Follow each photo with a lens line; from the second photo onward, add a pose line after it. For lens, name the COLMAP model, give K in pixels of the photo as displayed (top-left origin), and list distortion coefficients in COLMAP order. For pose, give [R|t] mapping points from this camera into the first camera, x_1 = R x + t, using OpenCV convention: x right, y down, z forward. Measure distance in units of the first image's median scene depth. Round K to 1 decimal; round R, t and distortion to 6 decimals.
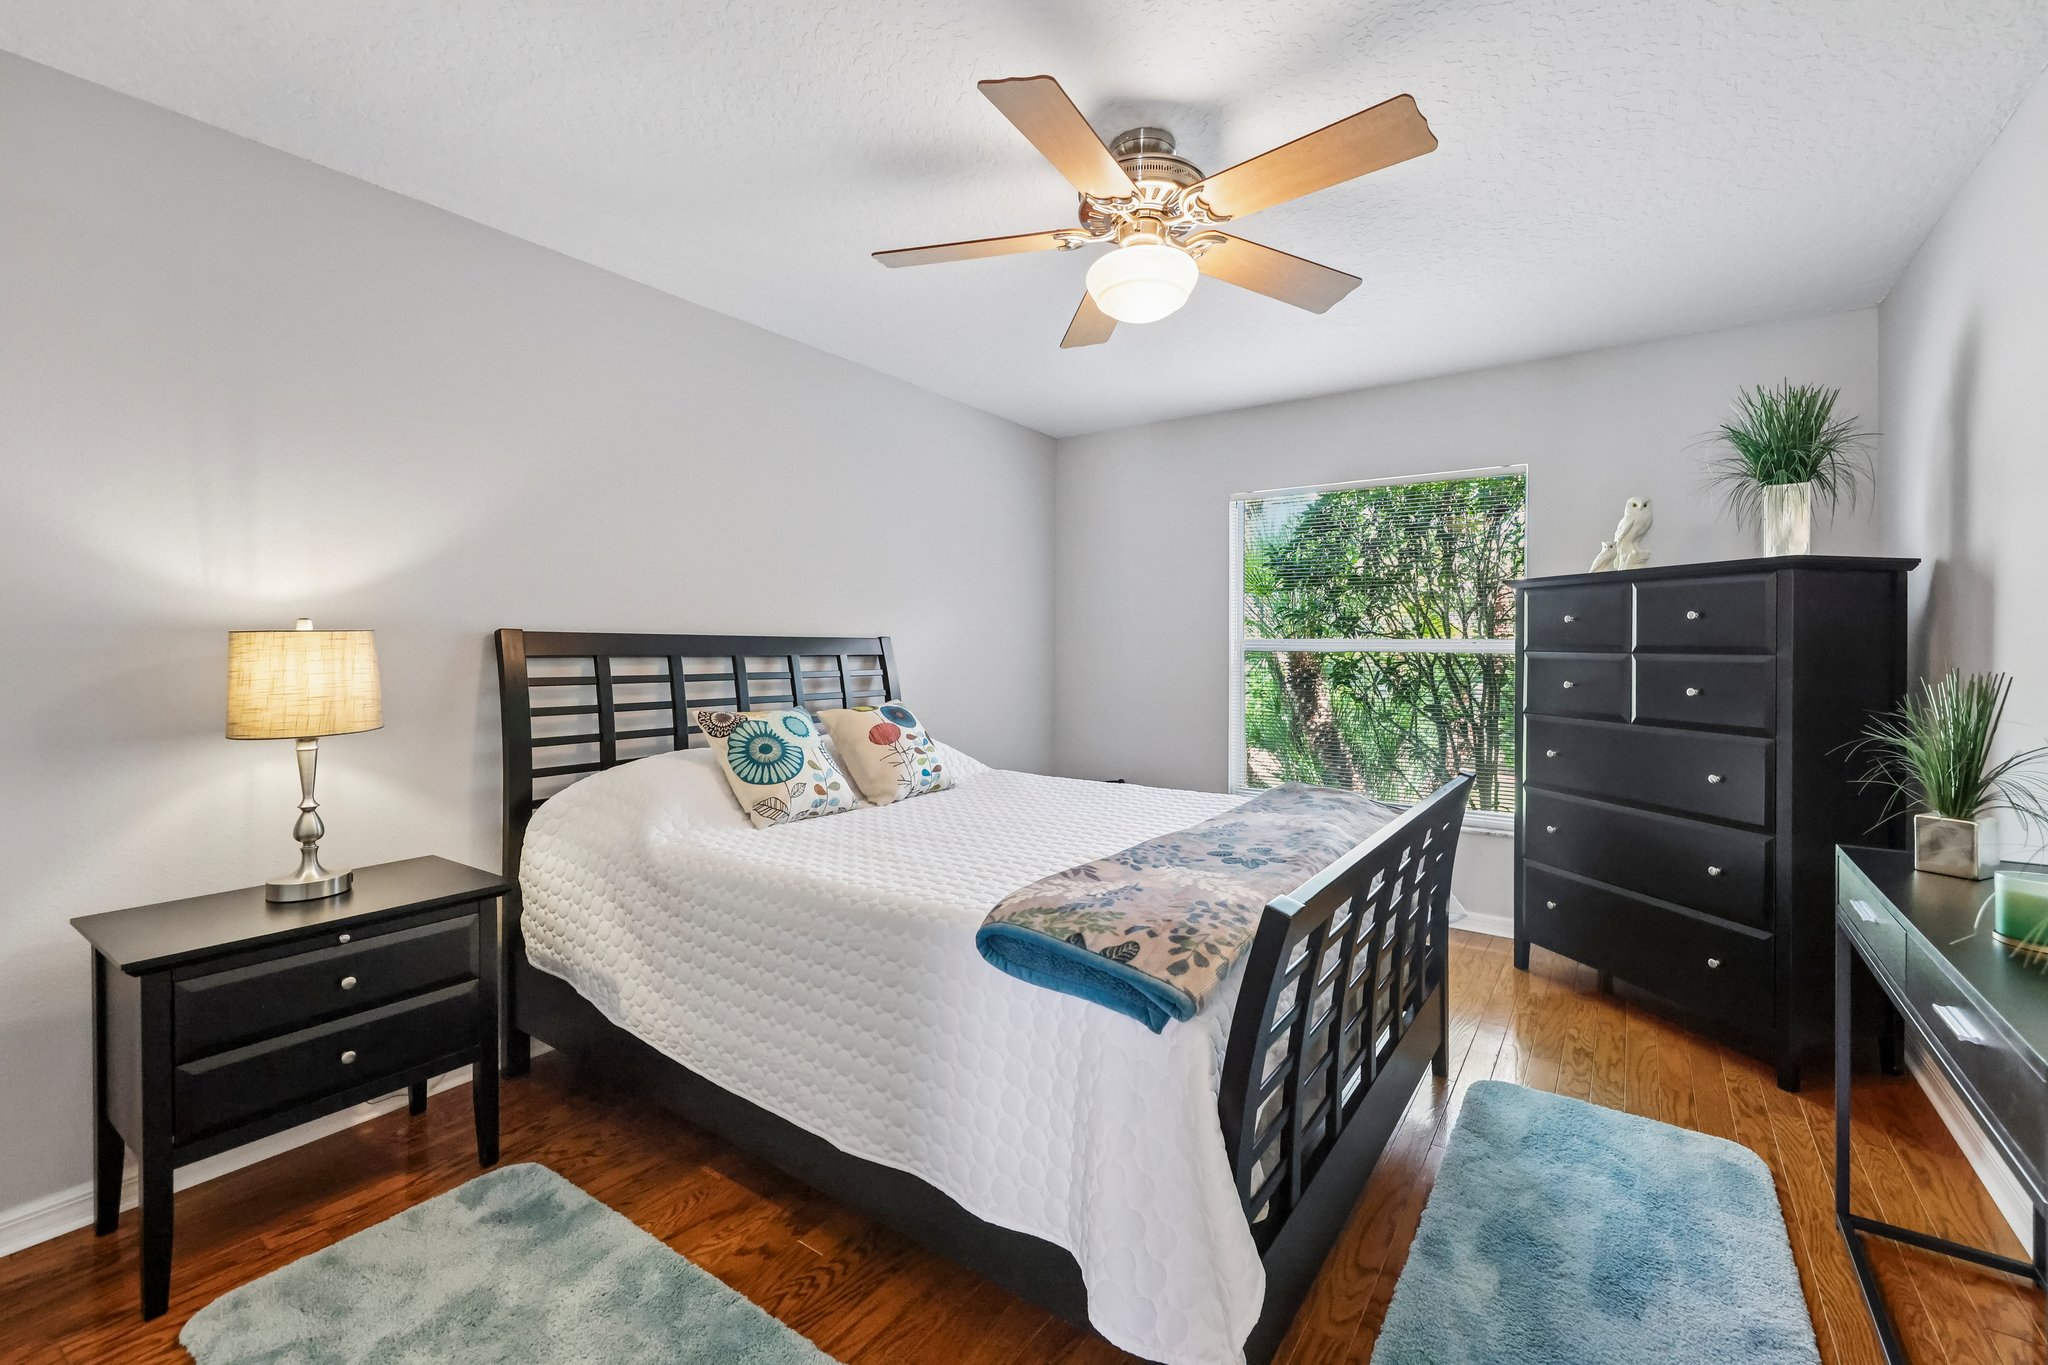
lens RADIAL K [[861.7, 0, 1022.0], [0, 861.7, 647.0], [0, 0, 1]] dist [-0.012659, -0.000335]
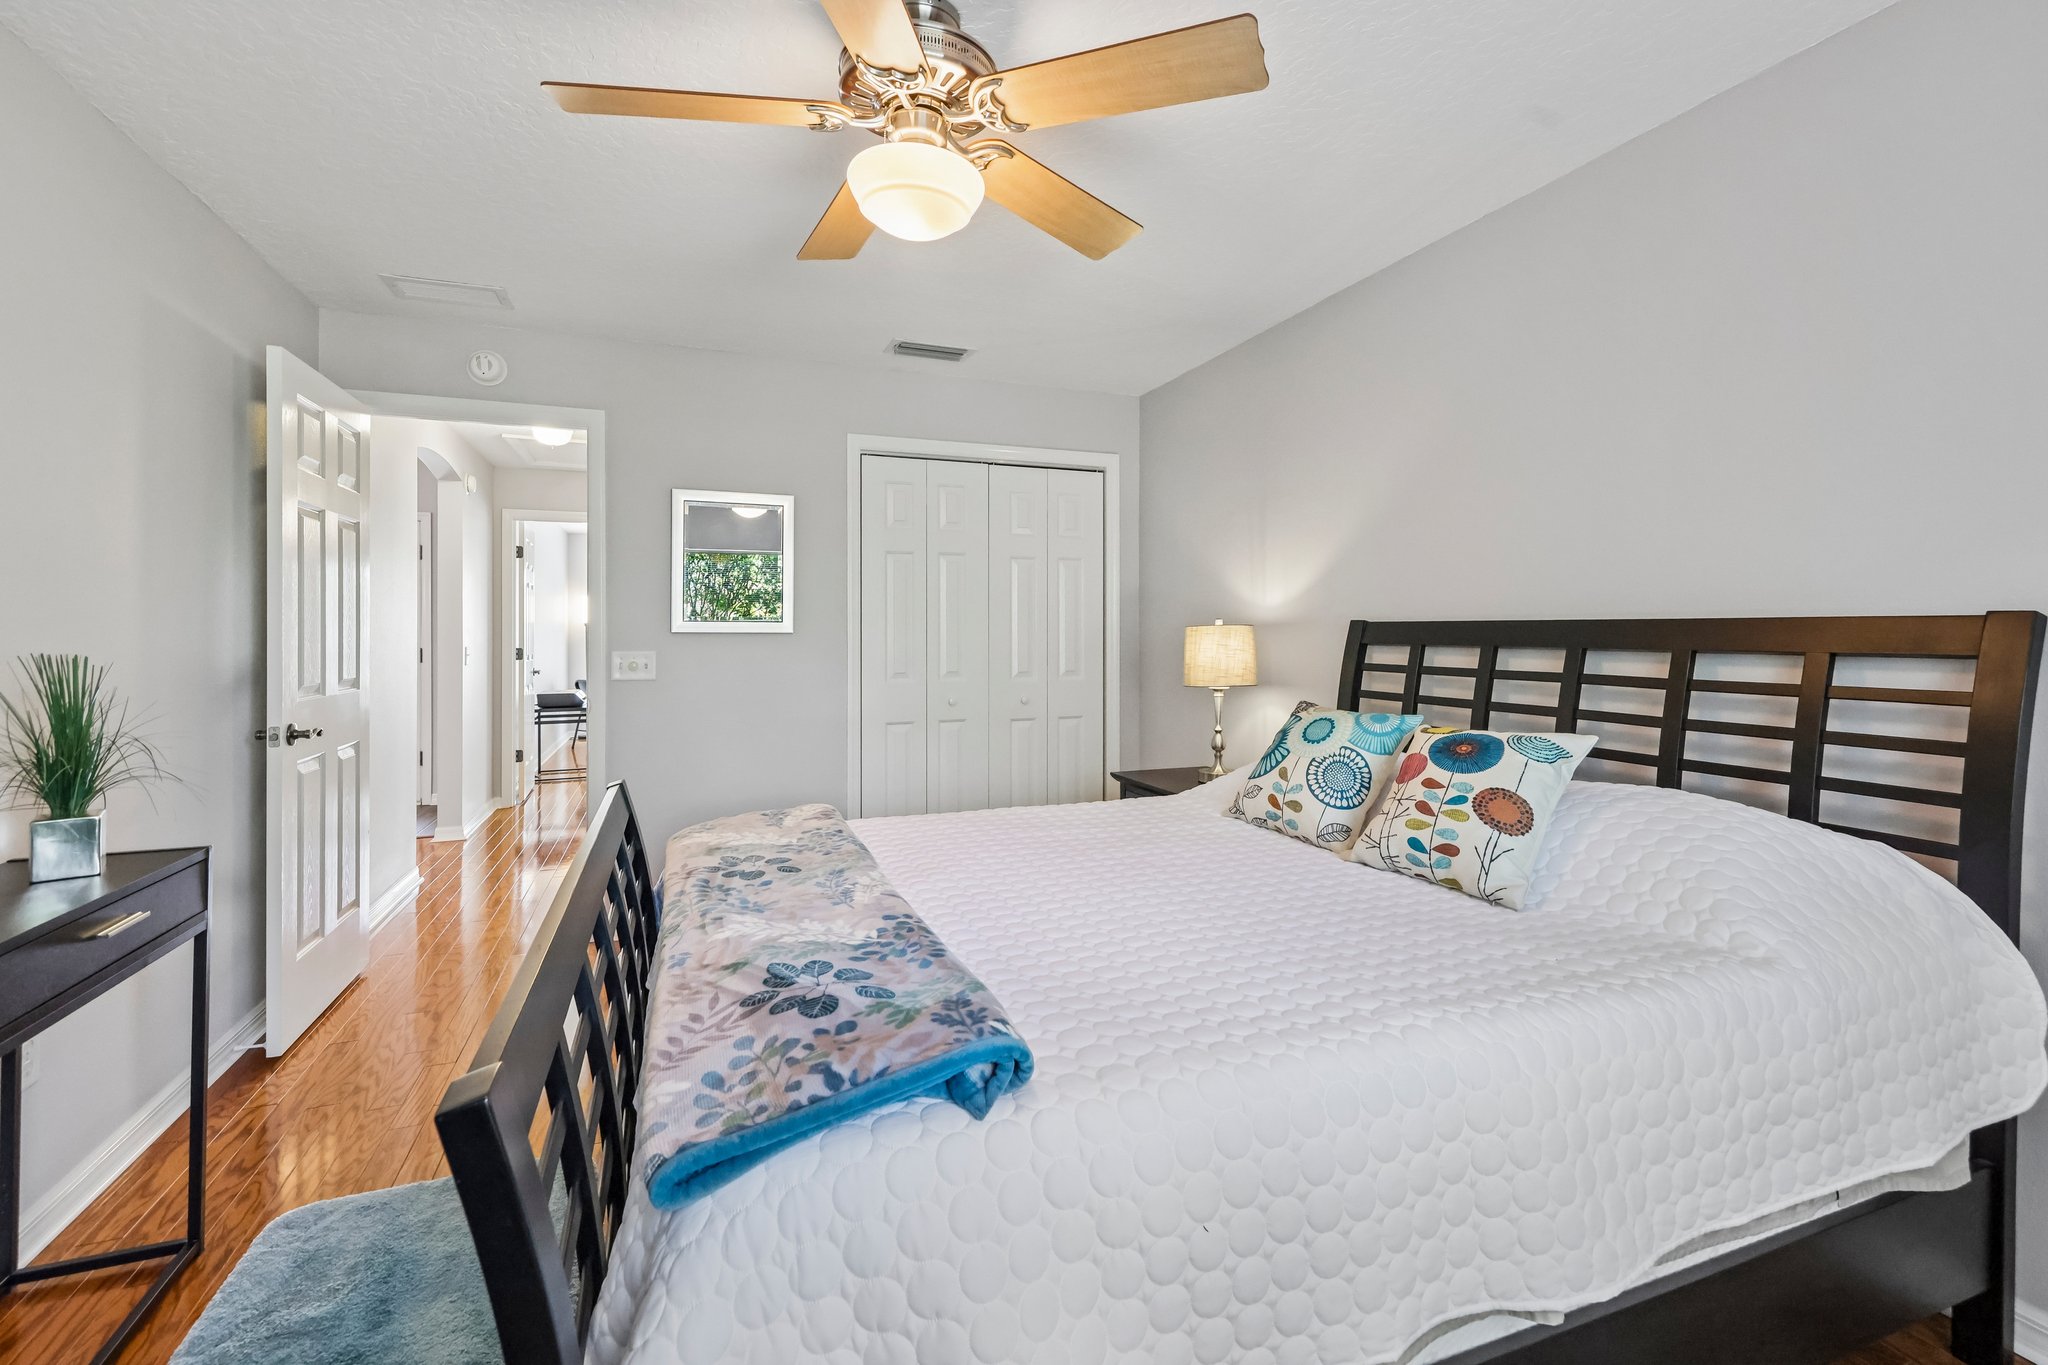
lens RADIAL K [[861.7, 0, 1022.0], [0, 861.7, 647.0], [0, 0, 1]] dist [-0.012659, -0.000335]
pose [[-0.541689, 0.012597, -0.840485, 0.633367], [-0.003300, 0.999848, 0.017112, -0.002217], [0.840572, 0.012043, -0.541565, 1.276519]]
